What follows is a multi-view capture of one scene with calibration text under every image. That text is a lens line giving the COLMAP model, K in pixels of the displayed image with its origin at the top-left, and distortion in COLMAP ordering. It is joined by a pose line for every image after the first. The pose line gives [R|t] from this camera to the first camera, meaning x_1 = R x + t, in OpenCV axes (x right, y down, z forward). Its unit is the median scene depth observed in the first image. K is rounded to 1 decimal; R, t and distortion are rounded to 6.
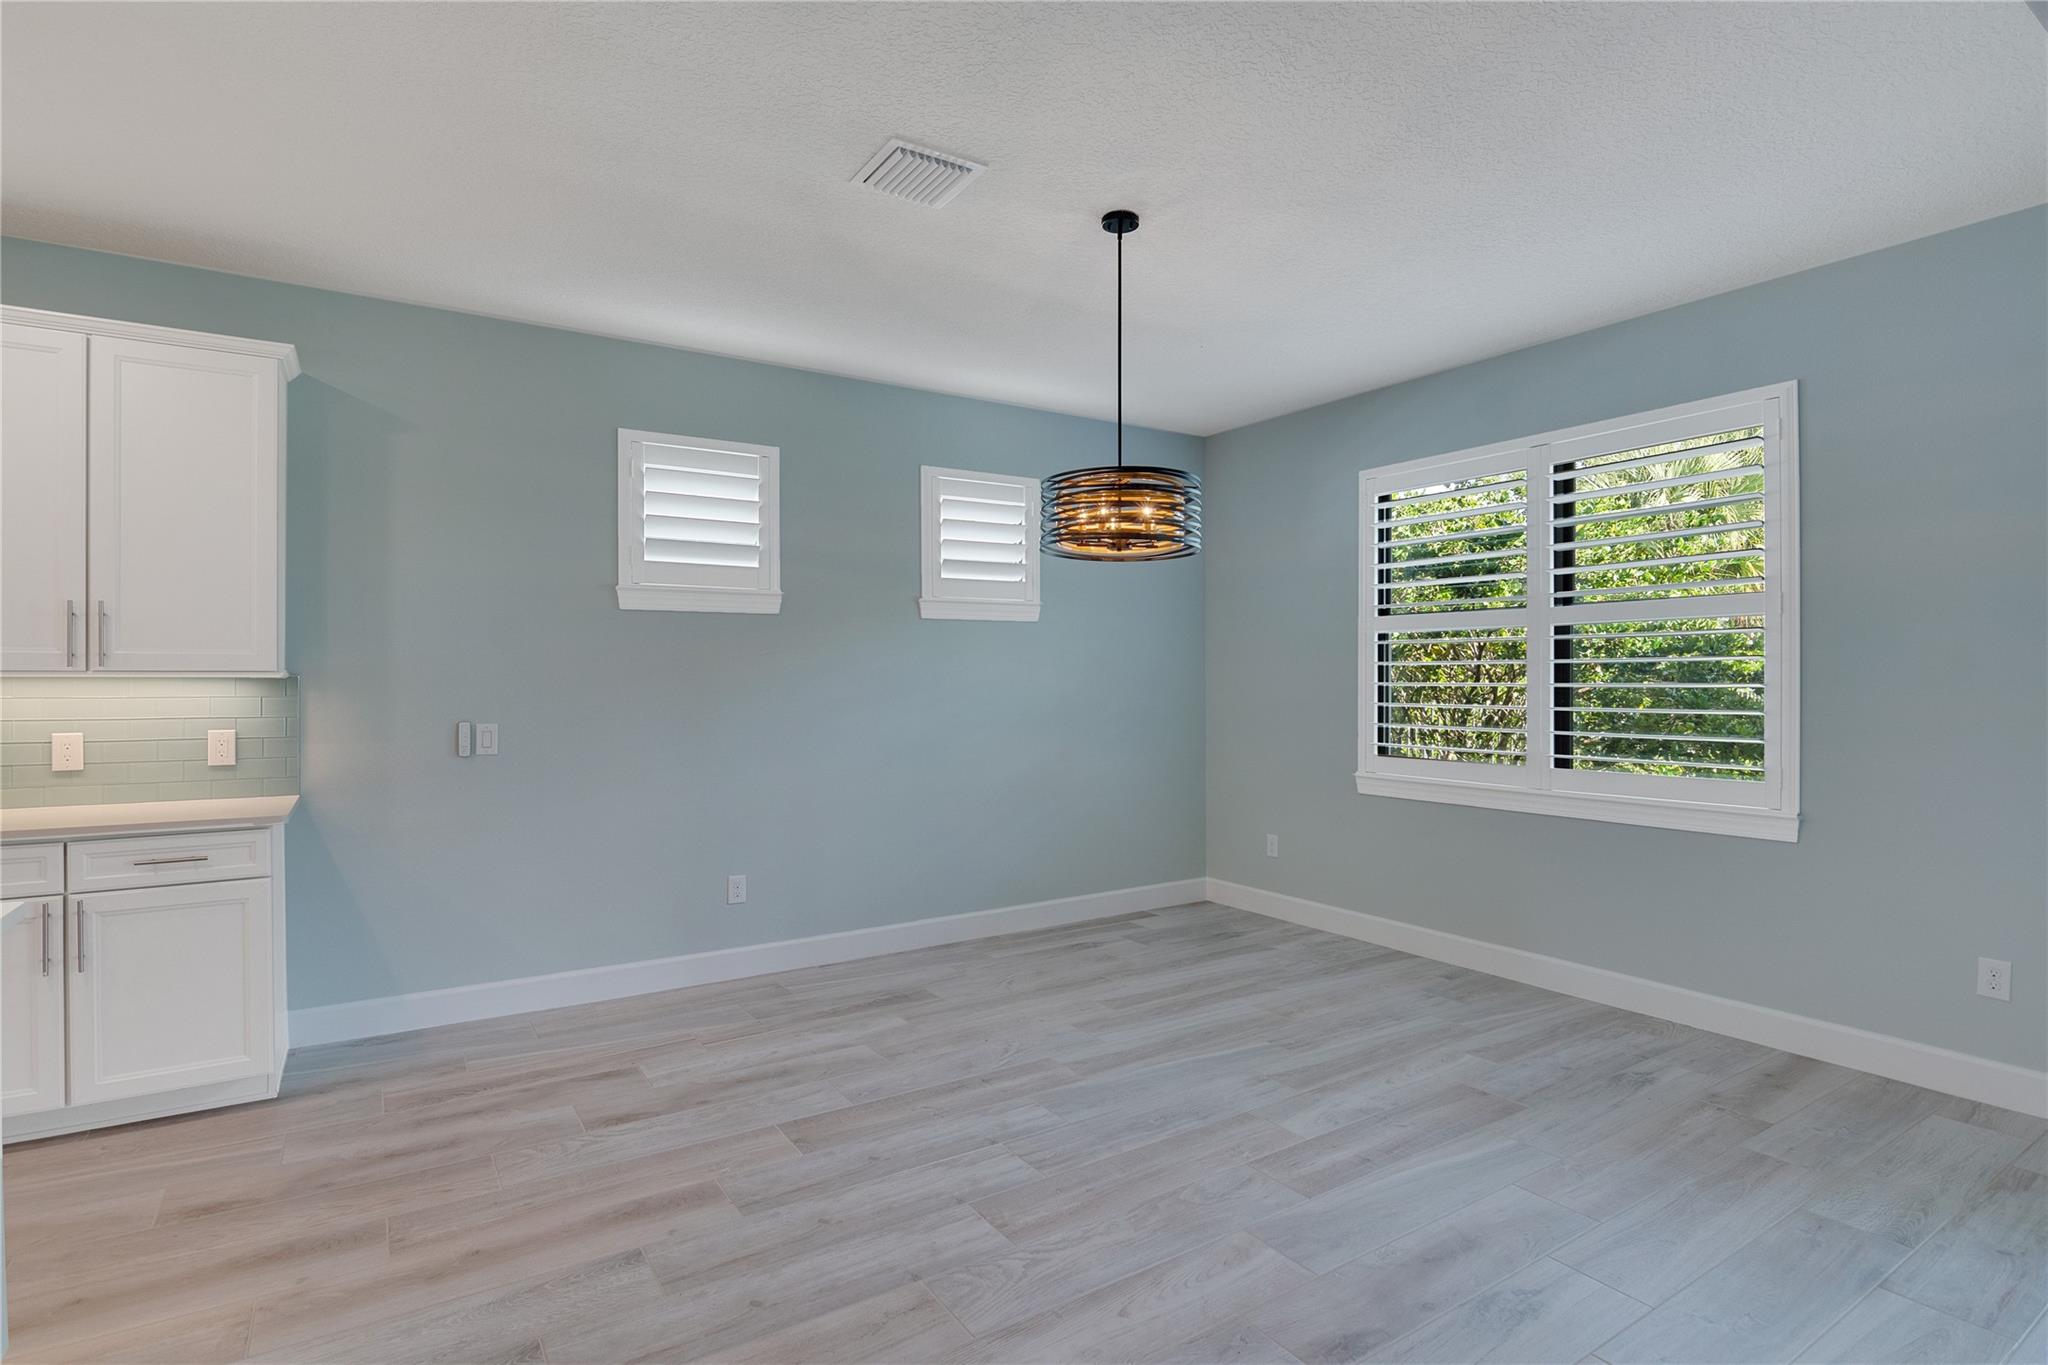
lens RADIAL K [[1011.1, 0, 1004.2], [0, 1011.1, 688.2], [0, 0, 1]] dist [-0.012804, -0.001360]
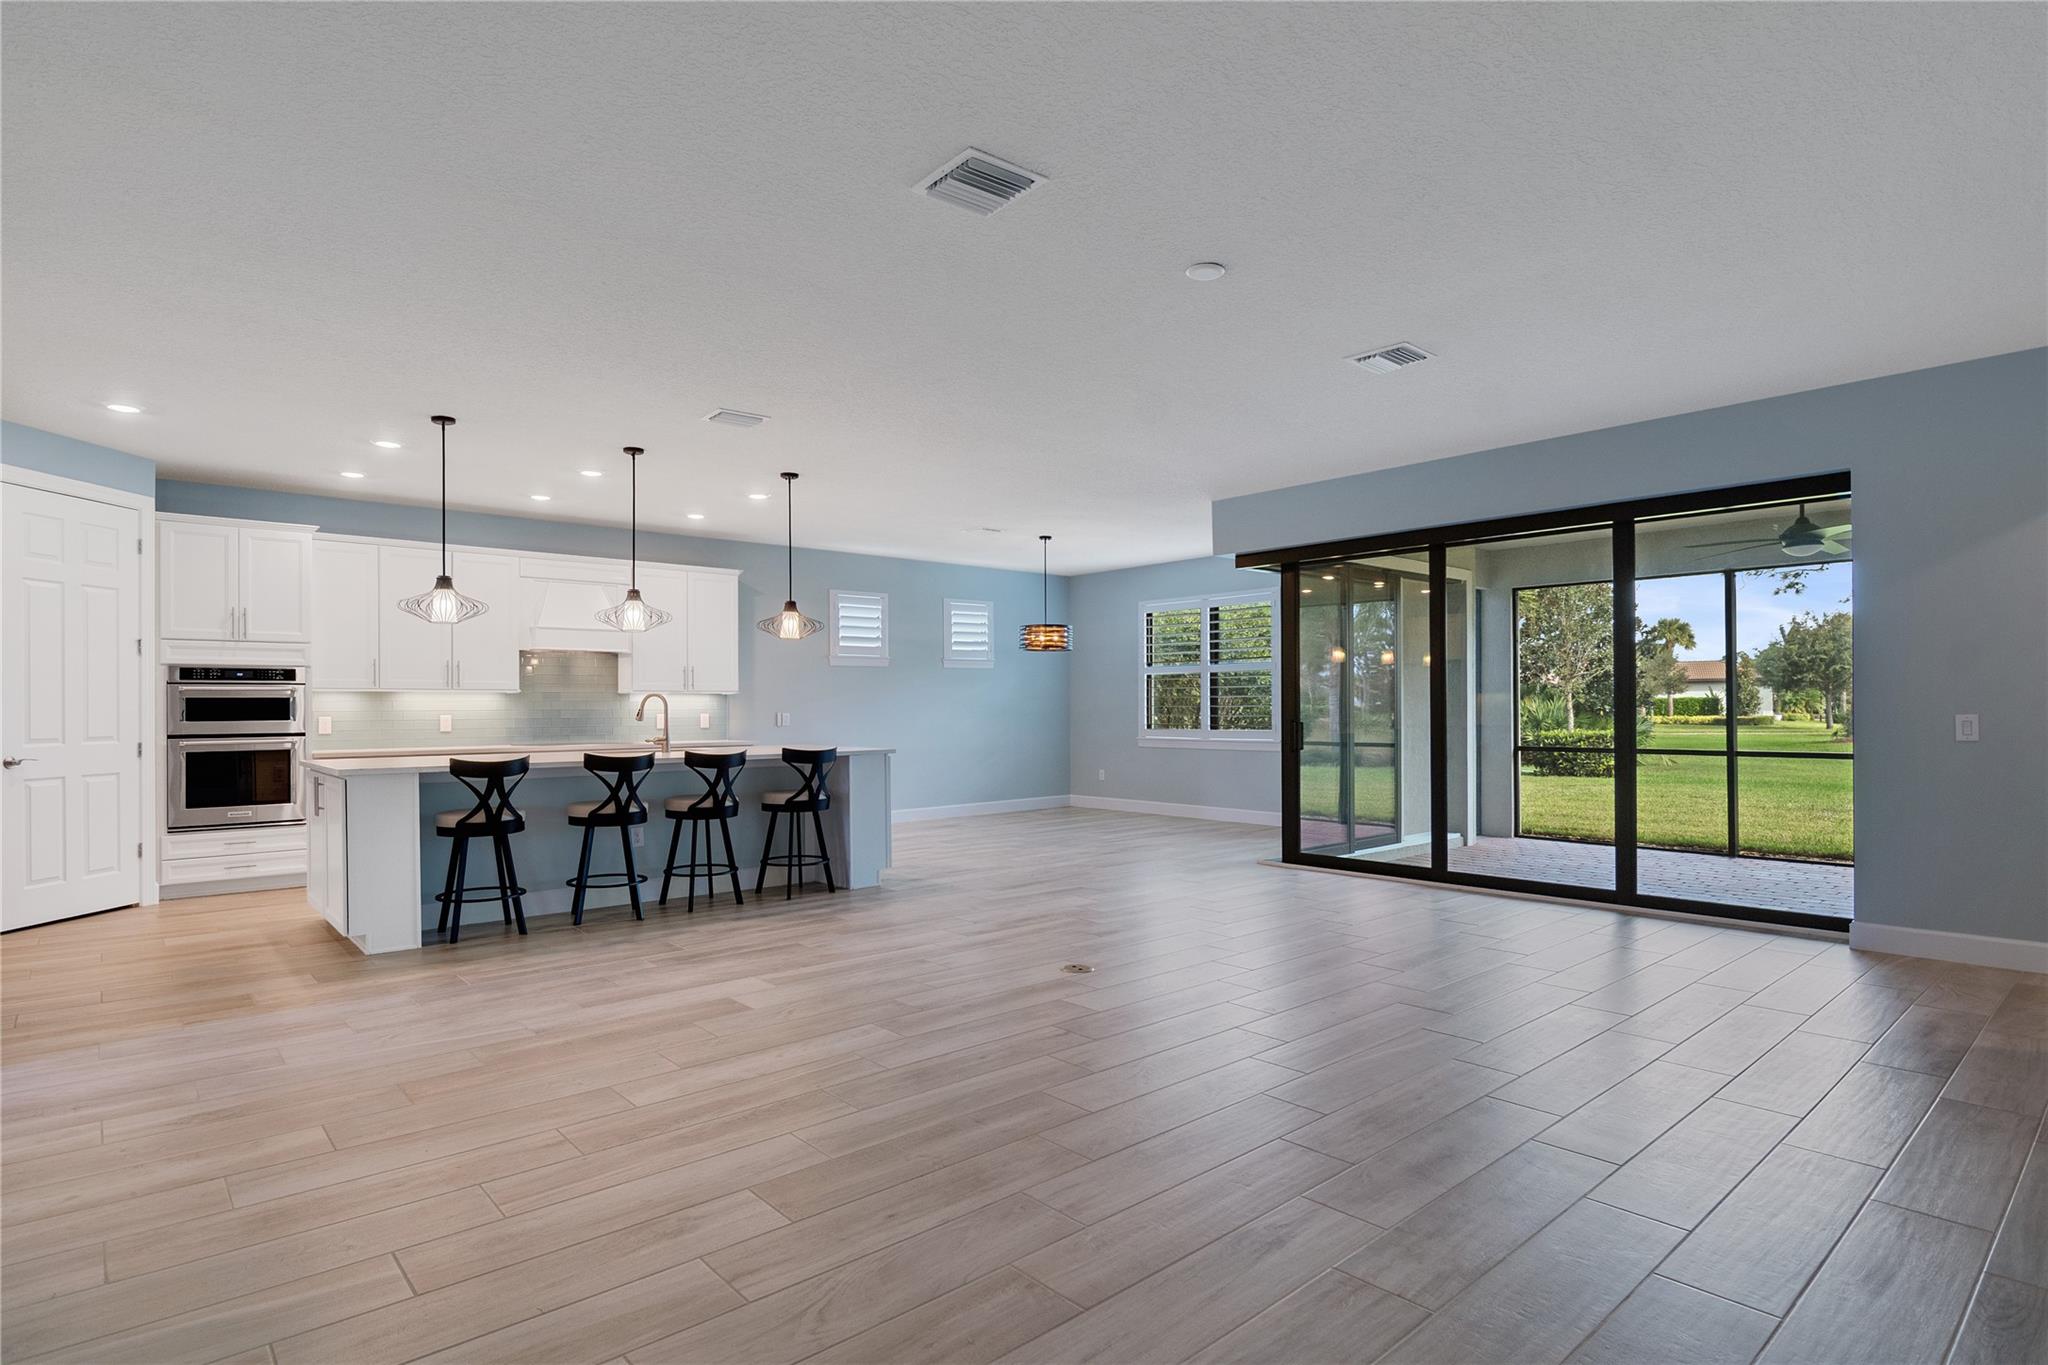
lens RADIAL K [[1056.2, 0, 994.5], [0, 1056.2, 704.0], [0, 0, 1]] dist [-0.013135, -0.001534]
pose [[0.990216, -0.003457, 0.139498, -0.409518], [0.005185, 0.999914, -0.012028, 0.051583], [-0.139444, 0.012634, 0.990149, -1.790877]]
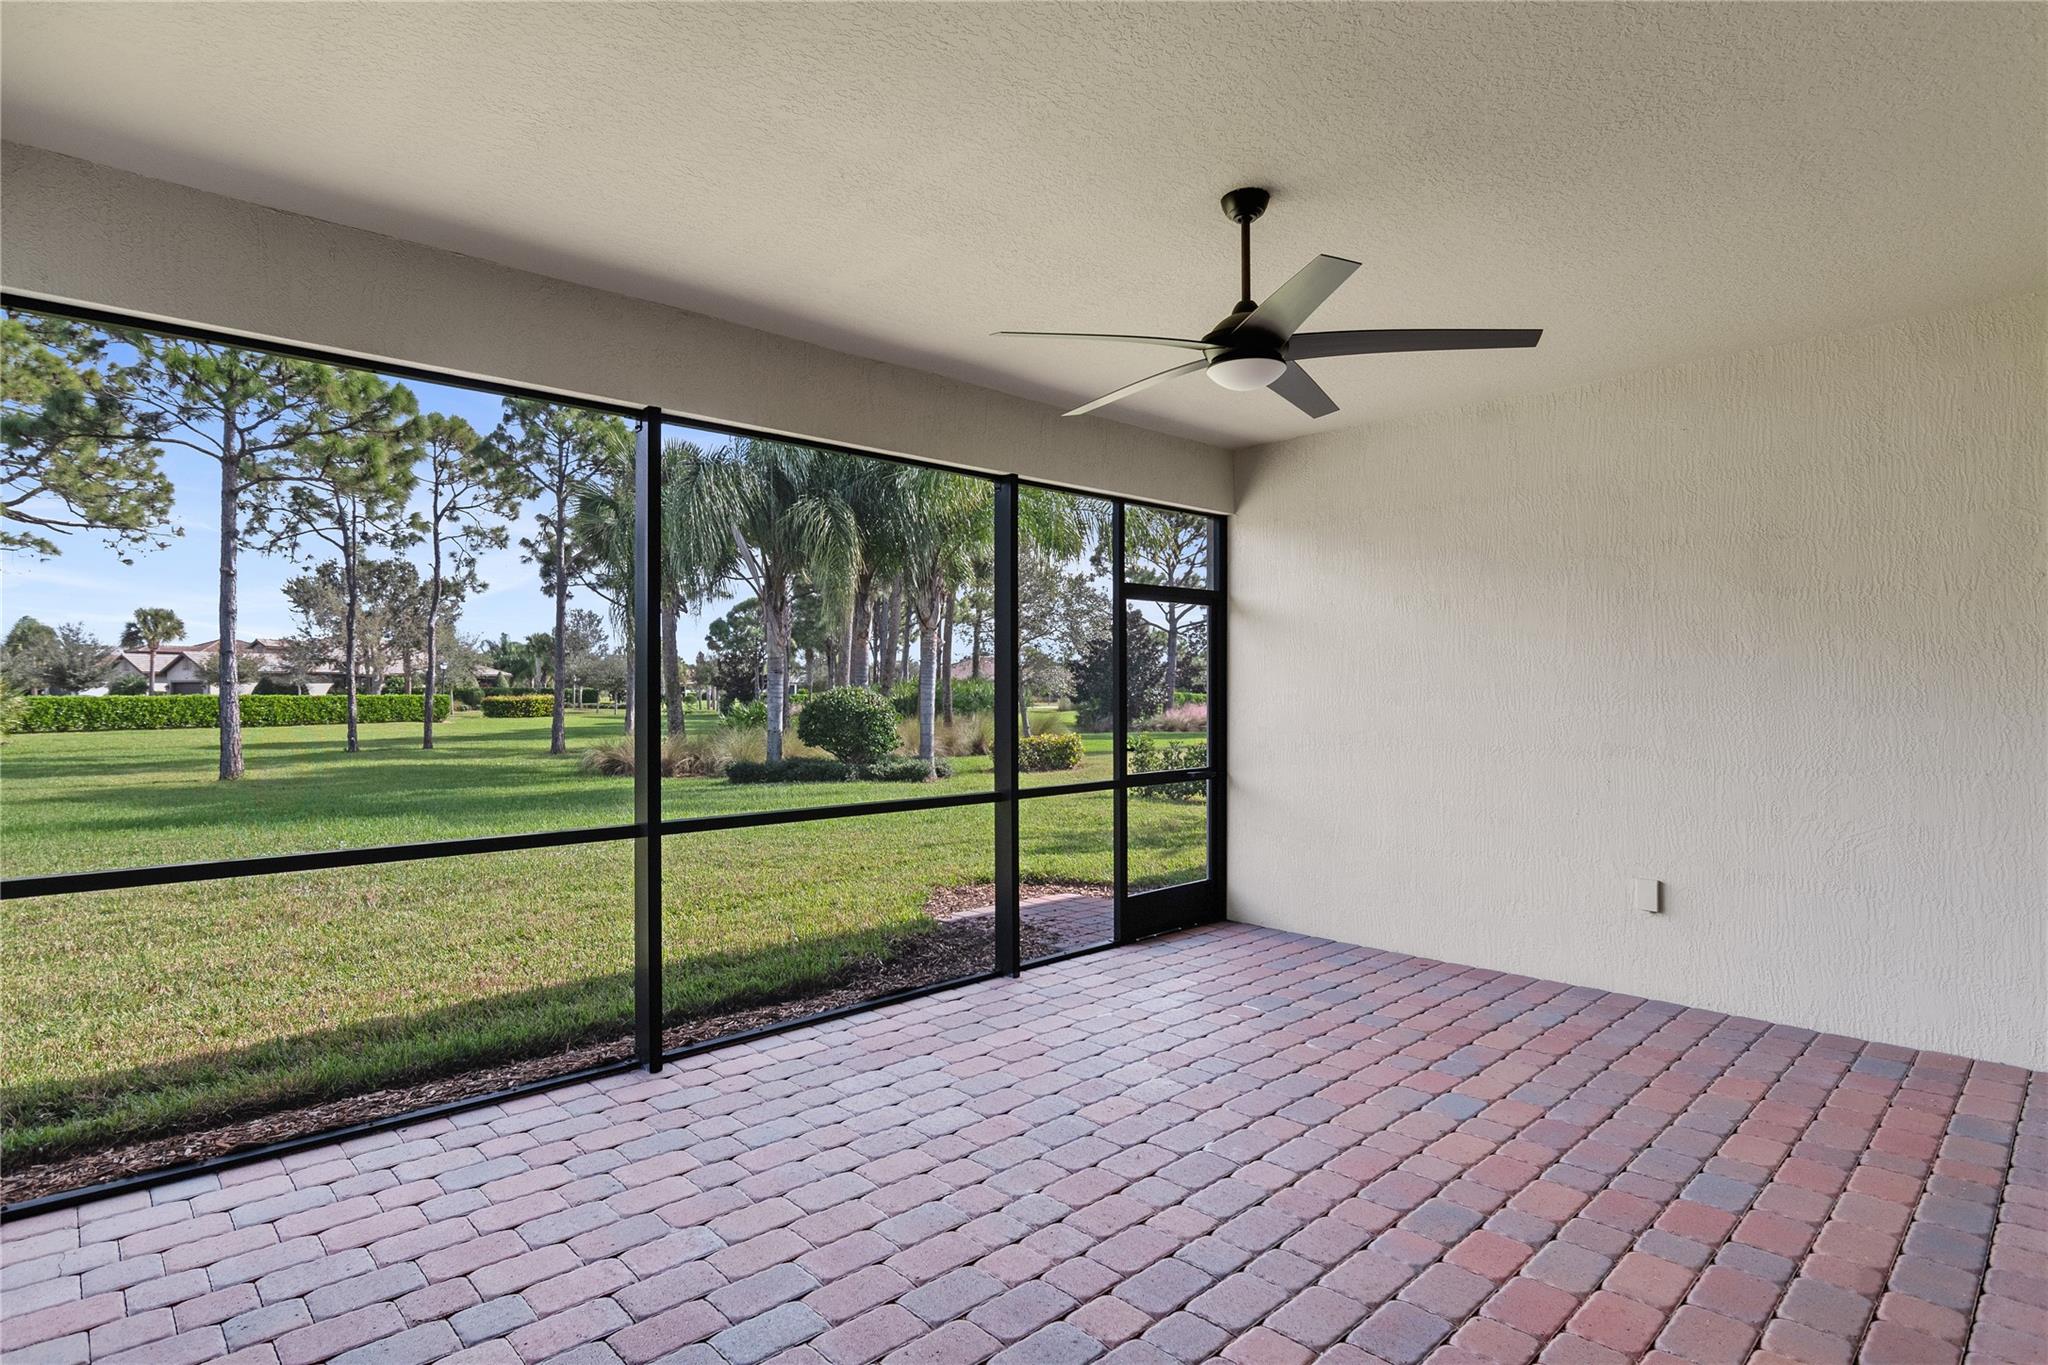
lens RADIAL K [[1045.5, 0, 1000.9], [0, 1045.5, 694.6], [0, 0, 1]] dist [-0.009910, 0.000043]
pose [[-0.172200, -0.003547, 0.985056, 0.559089], [0.009772, 0.999938, 0.005309, 0.005311], [-0.985014, 0.010540, -0.172155, 0.308211]]
